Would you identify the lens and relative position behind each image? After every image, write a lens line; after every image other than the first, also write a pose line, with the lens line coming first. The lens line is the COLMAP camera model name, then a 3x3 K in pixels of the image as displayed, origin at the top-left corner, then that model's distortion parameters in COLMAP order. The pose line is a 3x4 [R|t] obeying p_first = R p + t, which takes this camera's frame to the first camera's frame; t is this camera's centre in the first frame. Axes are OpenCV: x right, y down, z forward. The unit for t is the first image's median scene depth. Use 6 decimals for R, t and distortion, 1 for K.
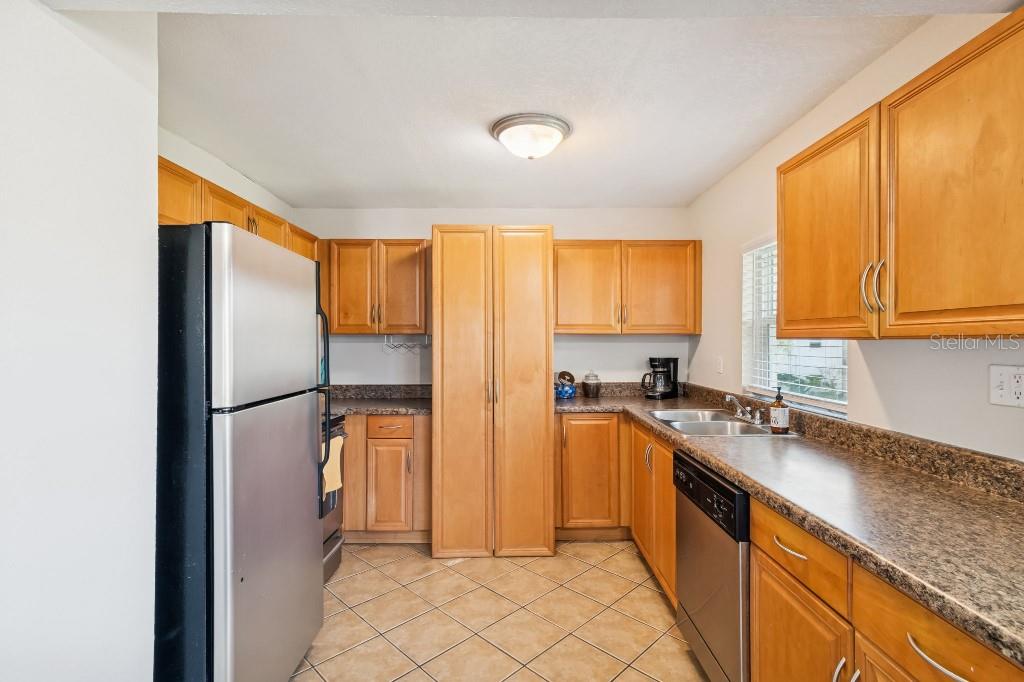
lens RADIAL K [[486.0, 0, 522.2], [0, 486.0, 337.0], [0, 0, 1]] dist [0.008258, 0.001138]
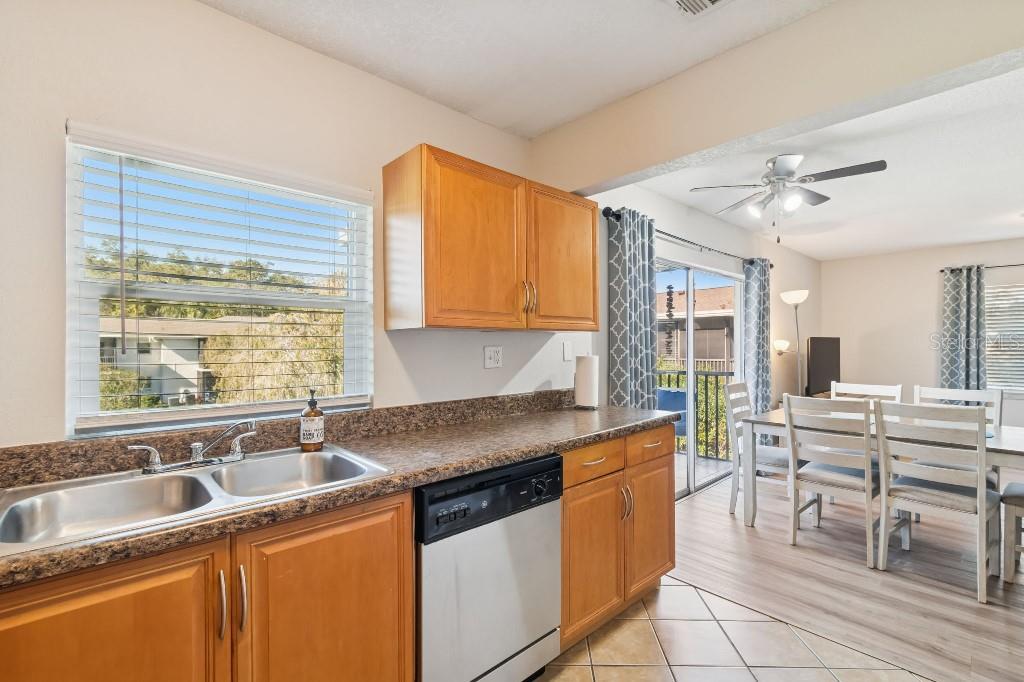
lens RADIAL K [[464.7, 0, 521.0], [0, 464.7, 346.0], [0, 0, 1]] dist [0.008856, -0.000012]
pose [[-0.673631, 0.001502, 0.739066, -0.161834], [-0.000757, 0.999996, -0.002722, 0.026423], [-0.739068, -0.002393, -0.673627, 0.893937]]
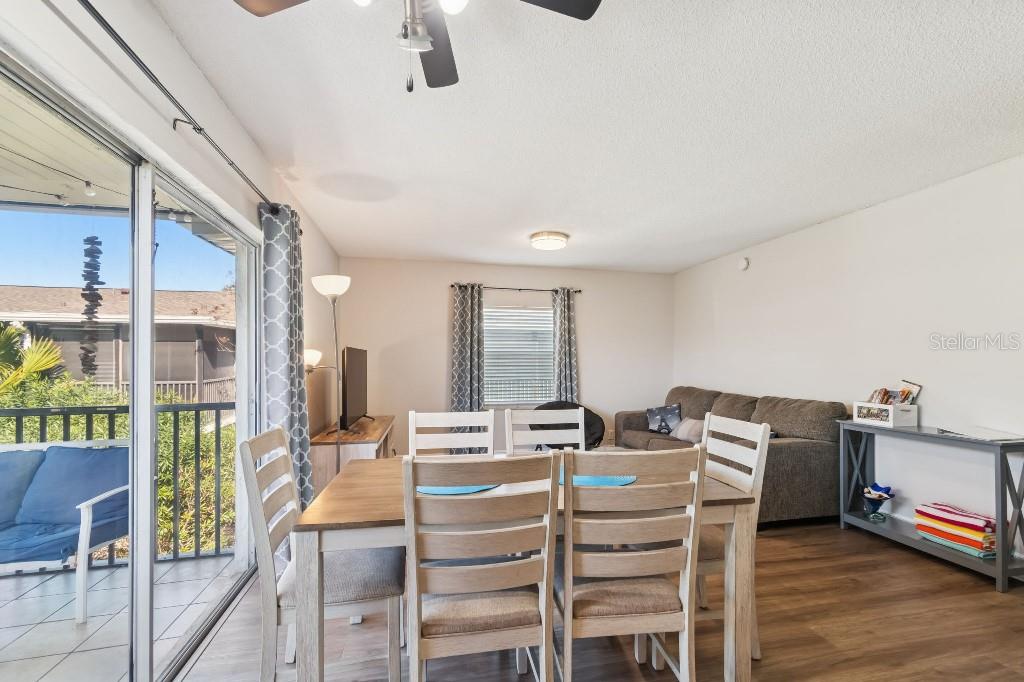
lens RADIAL K [[464.7, 0, 530.4], [0, 464.7, 359.5], [0, 0, 1]] dist [0.008856, -0.000012]
pose [[-0.977491, -0.000444, -0.210976, 0.162116], [0.002706, 0.999889, -0.014646, 0.040018], [0.210959, -0.014887, -0.977382, 0.279591]]
